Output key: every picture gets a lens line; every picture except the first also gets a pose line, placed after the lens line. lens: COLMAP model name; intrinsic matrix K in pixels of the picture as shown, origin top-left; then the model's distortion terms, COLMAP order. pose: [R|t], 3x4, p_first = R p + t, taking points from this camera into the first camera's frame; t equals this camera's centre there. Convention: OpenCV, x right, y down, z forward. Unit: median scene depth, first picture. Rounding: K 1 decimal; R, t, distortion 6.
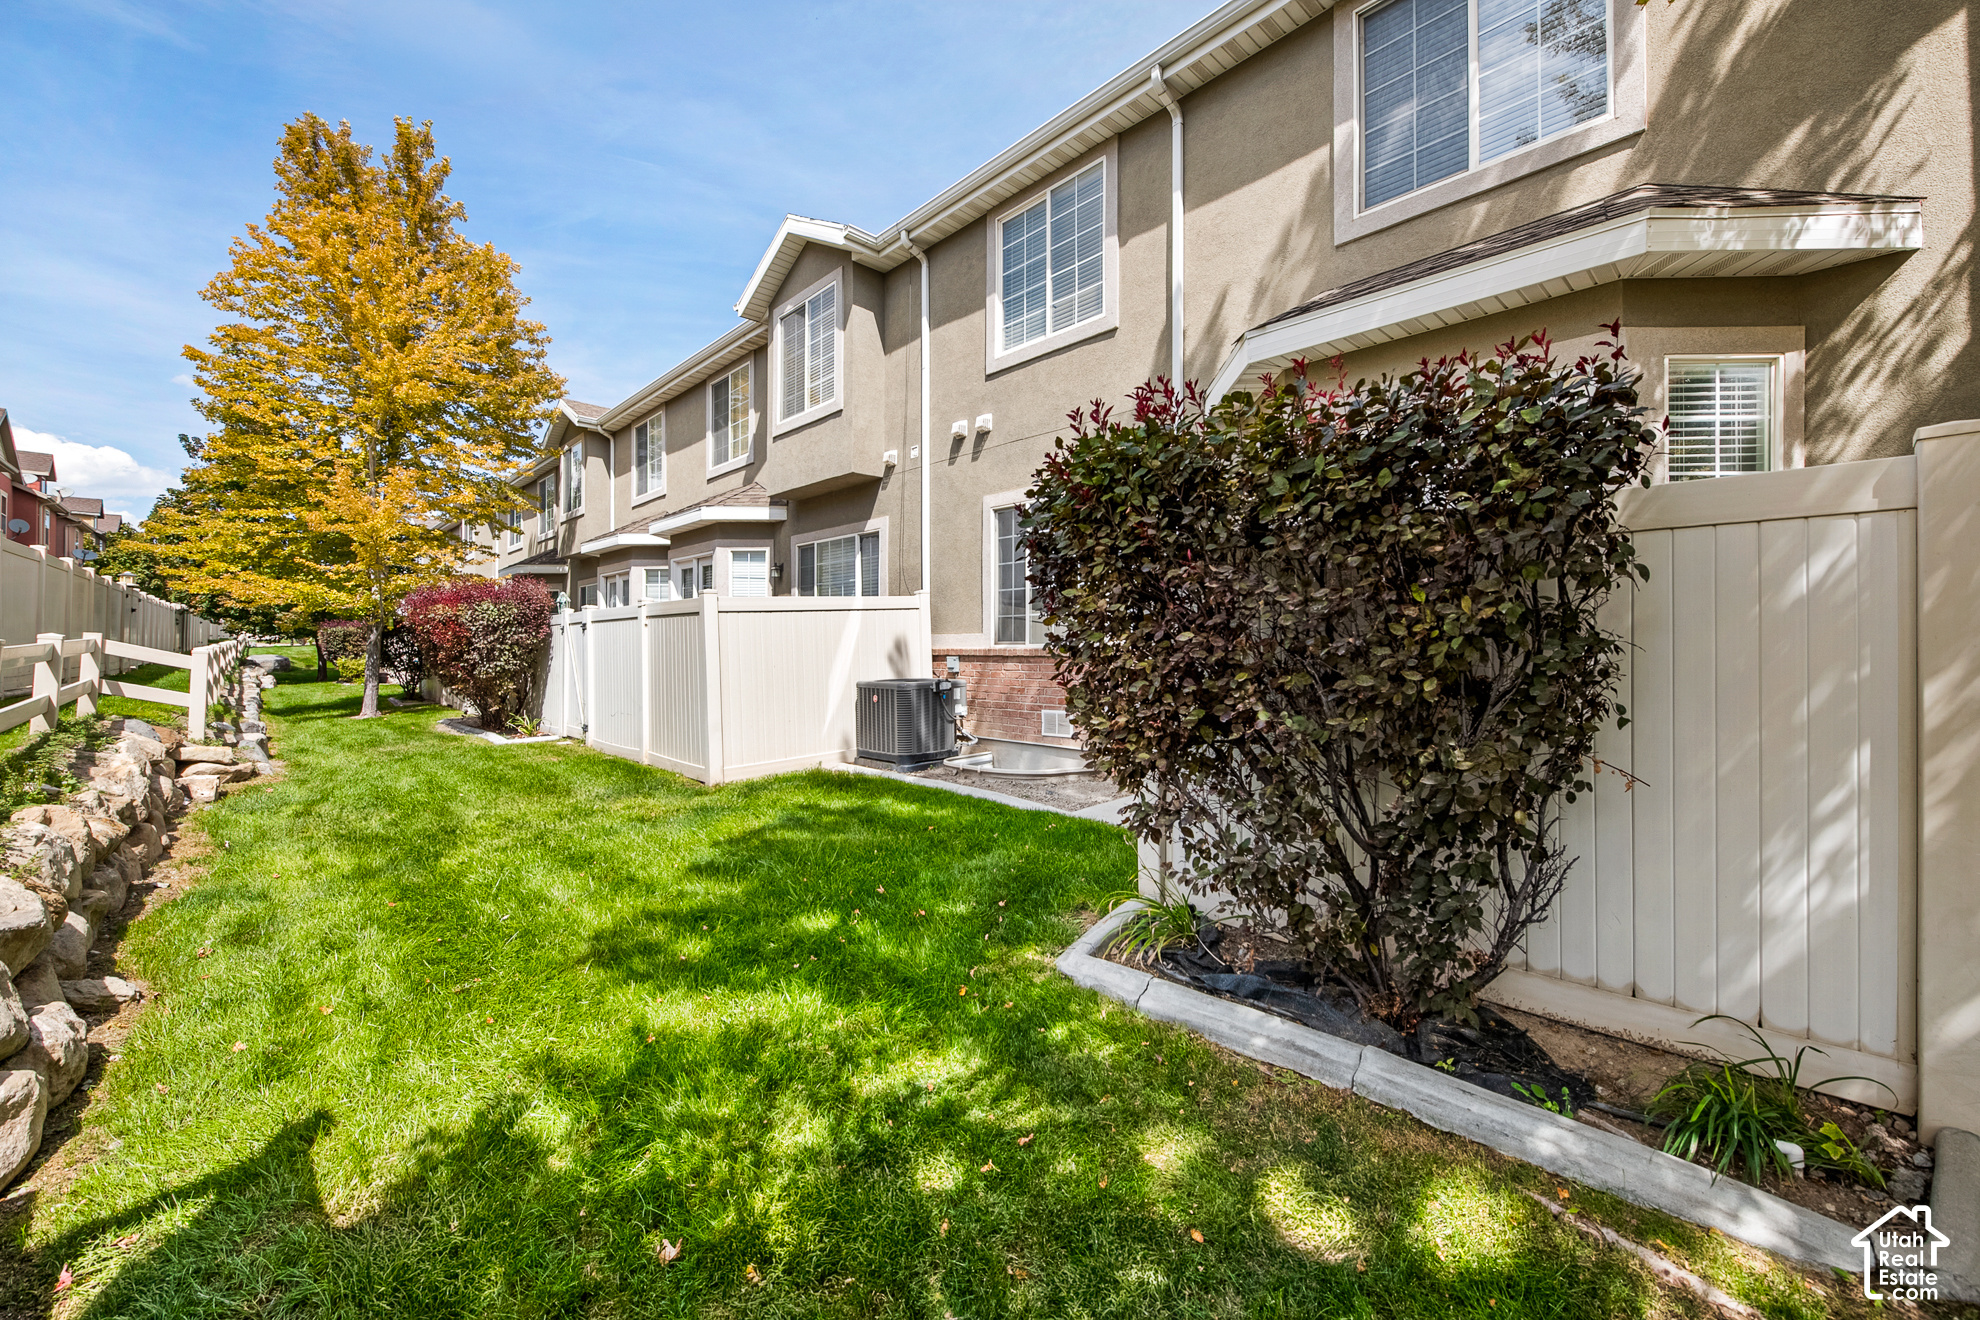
lens RADIAL K [[776.2, 0, 992.3], [0, 776.2, 653.3], [0, 0, 1]] dist [-0.013823, -0.000011]
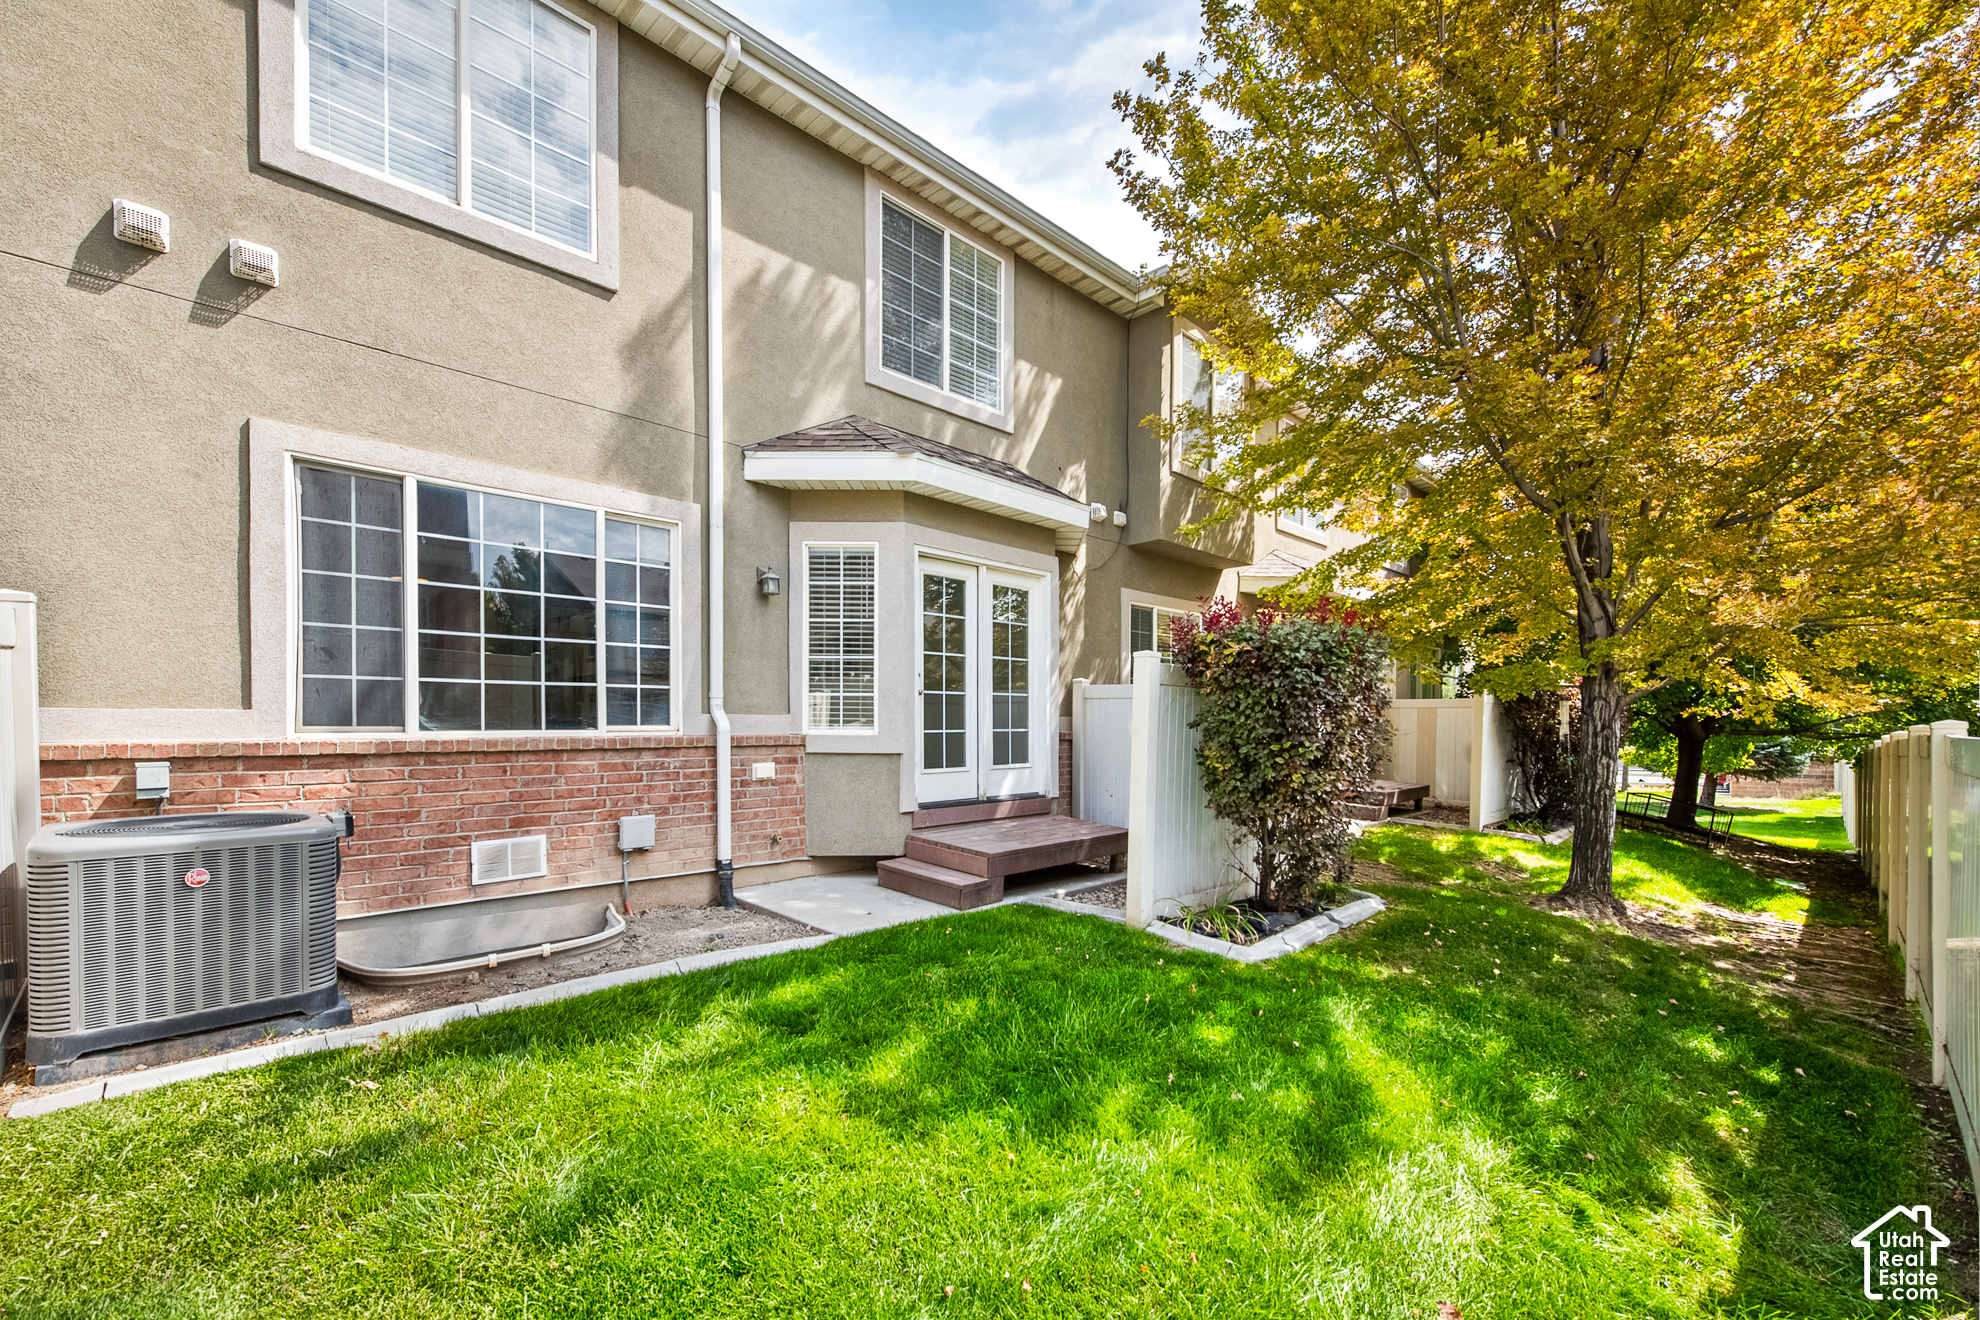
lens RADIAL K [[824.2, 0, 988.6], [0, 824.2, 737.2], [0, 0, 1]] dist [-0.001249, -0.000237]
pose [[-0.016920, -0.003401, 0.999851, -0.526056], [0.003670, 0.999987, 0.003464, -0.009221], [-0.999850, 0.003728, -0.016907, 0.579529]]
